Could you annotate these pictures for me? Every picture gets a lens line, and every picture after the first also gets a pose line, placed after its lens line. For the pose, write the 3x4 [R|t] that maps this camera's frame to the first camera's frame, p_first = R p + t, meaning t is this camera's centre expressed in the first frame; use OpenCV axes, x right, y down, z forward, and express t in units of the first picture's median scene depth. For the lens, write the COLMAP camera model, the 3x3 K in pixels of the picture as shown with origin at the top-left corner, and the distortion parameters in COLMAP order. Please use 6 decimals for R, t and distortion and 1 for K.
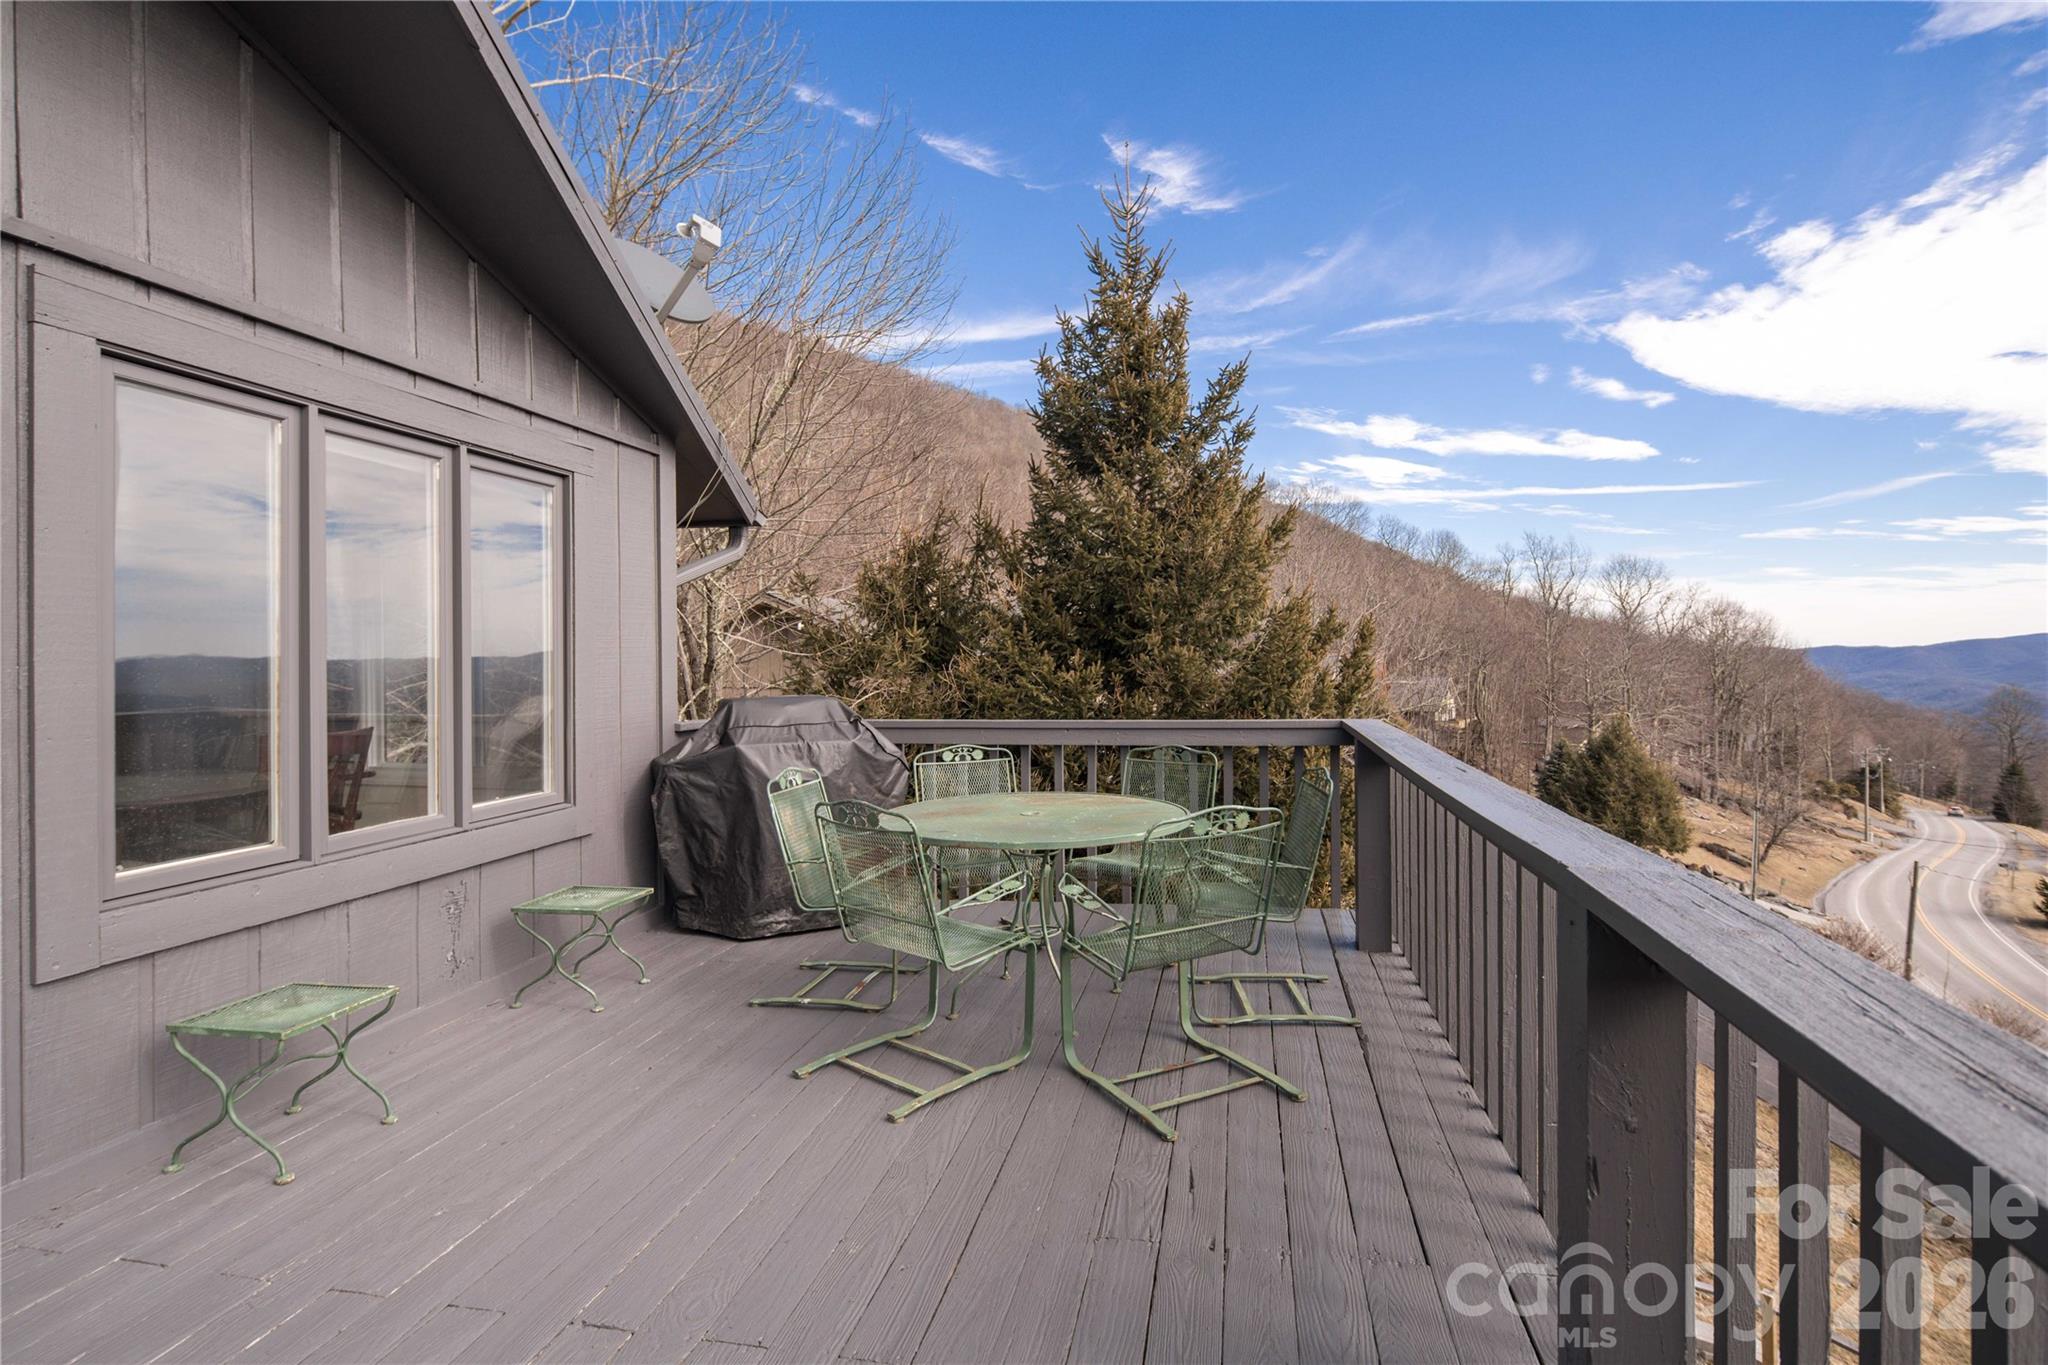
lens RADIAL K [[1006.9, 0, 1031.3], [0, 1006.9, 667.4], [0, 0, 1]] dist [0.057335, -0.024509]
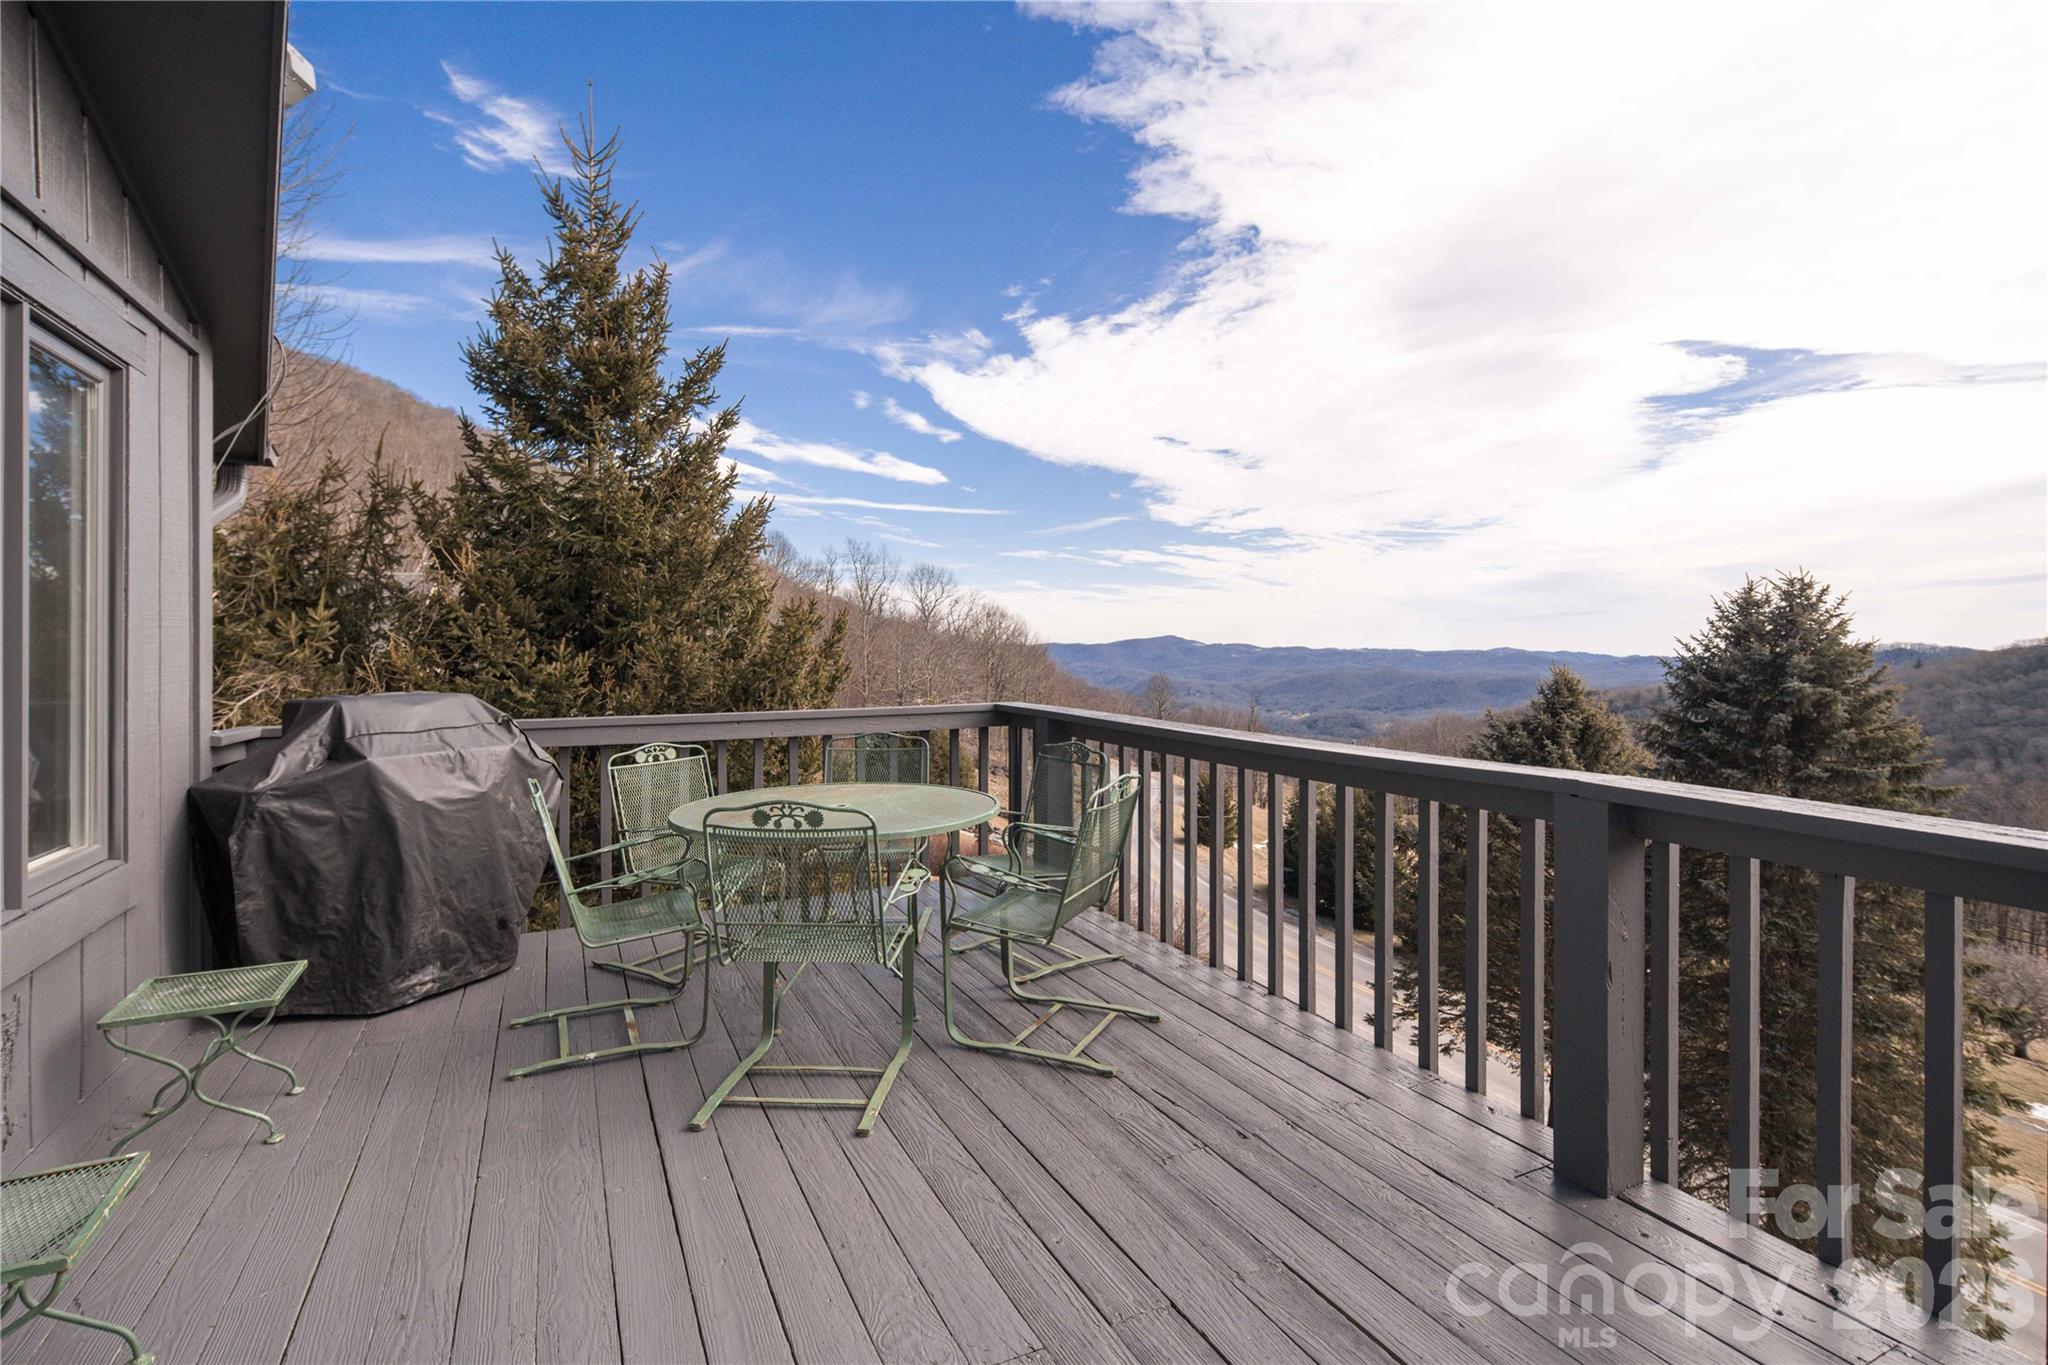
lens RADIAL K [[1006.2, 0, 1028.9], [0, 1006.2, 656.8], [0, 0, 1]] dist [0.016192, -0.000664]
pose [[0.798010, 0.000027, 0.602644, -0.149983], [0.002515, 0.999991, -0.003376, 0.002024], [-0.602639, 0.004209, 0.798003, 0.042573]]
